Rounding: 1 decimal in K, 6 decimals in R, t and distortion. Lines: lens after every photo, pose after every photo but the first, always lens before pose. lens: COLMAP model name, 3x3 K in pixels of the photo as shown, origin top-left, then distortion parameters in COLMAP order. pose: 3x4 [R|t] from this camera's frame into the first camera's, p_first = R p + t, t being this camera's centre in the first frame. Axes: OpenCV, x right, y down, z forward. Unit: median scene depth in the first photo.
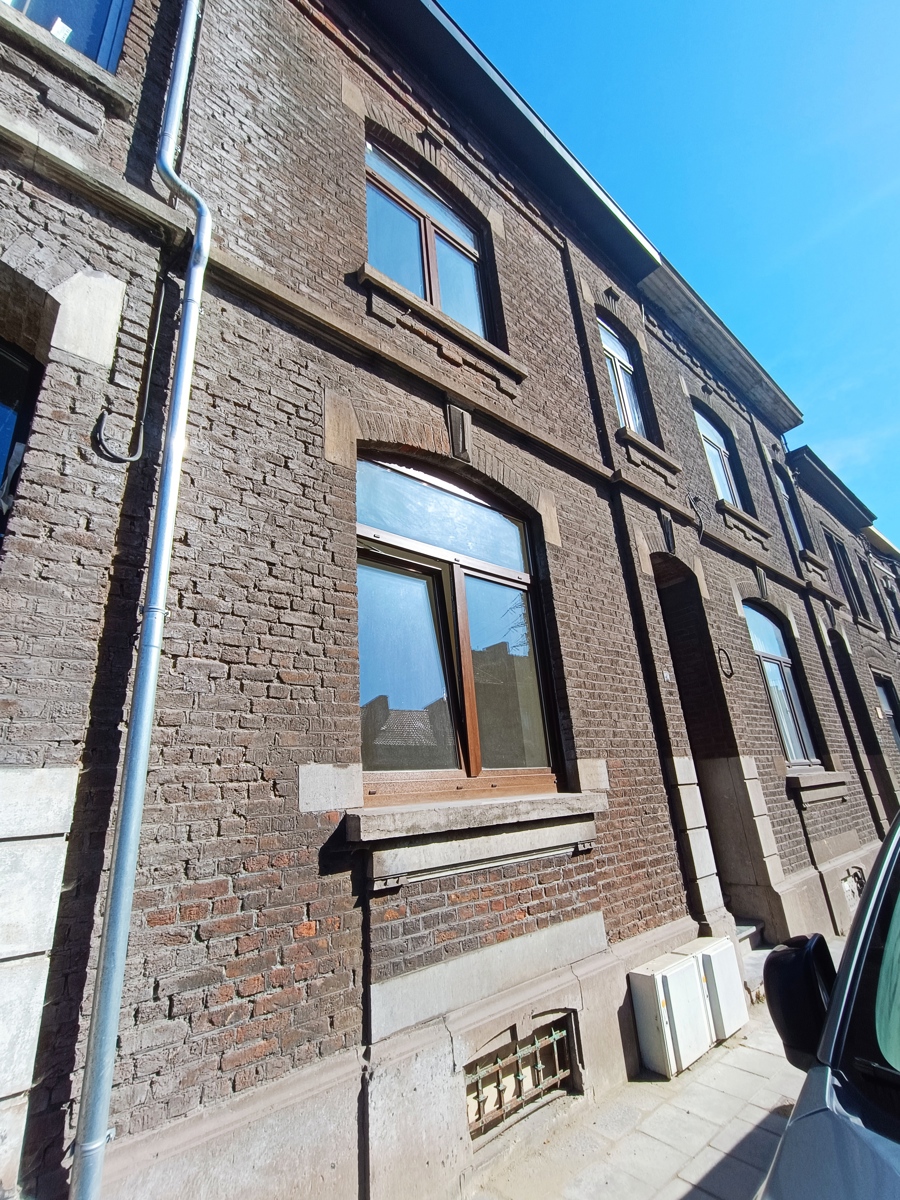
lens RADIAL K [[542.8, 0, 450.0], [0, 542.8, 600.0], [0, 0, 1]] dist [-0.018513, 0.012991]
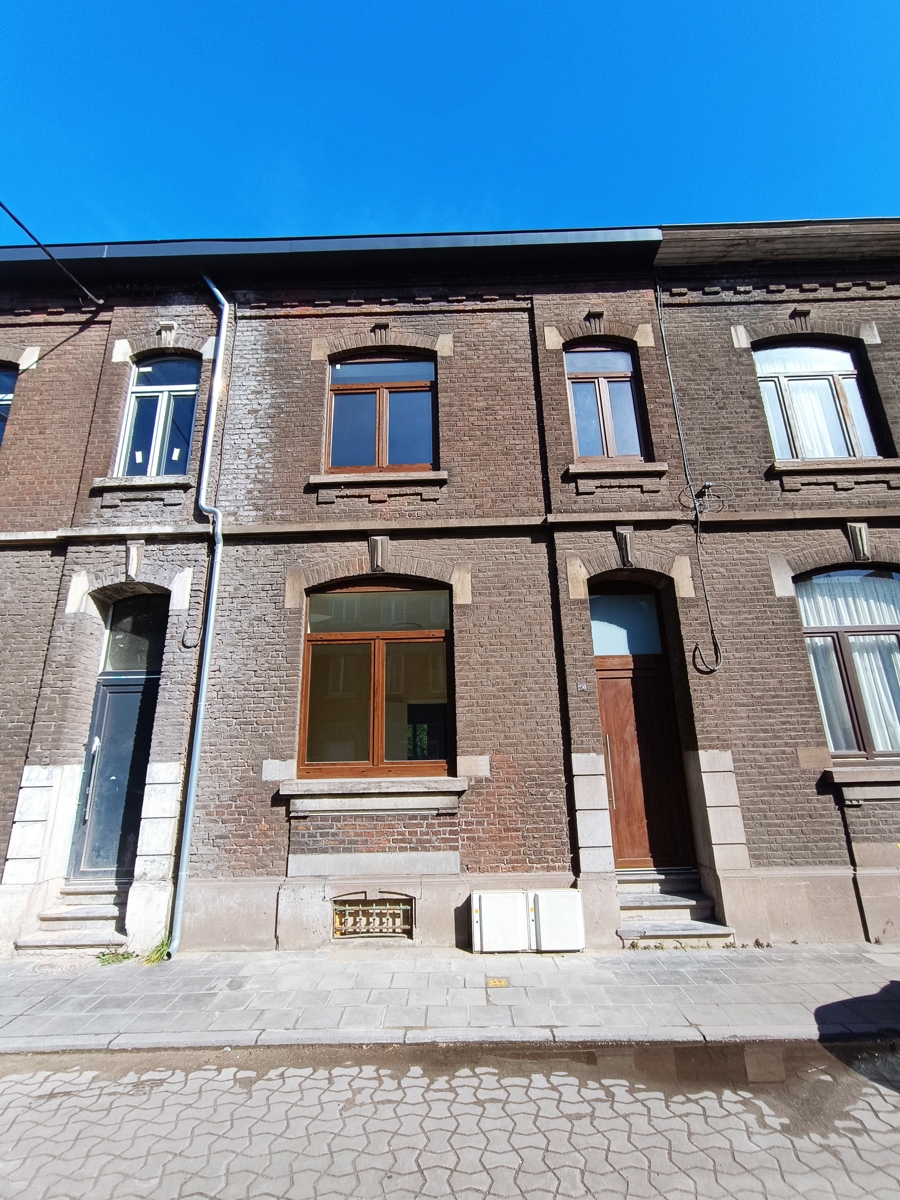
lens RADIAL K [[542.8, 0, 450.0], [0, 542.8, 600.0], [0, 0, 1]] dist [-0.018513, 0.012991]
pose [[0.749884, -0.140228, -0.646537, 1.639555], [0.197707, 0.980118, 0.016731, -0.215750], [0.631336, -0.140371, 0.762699, -0.153459]]
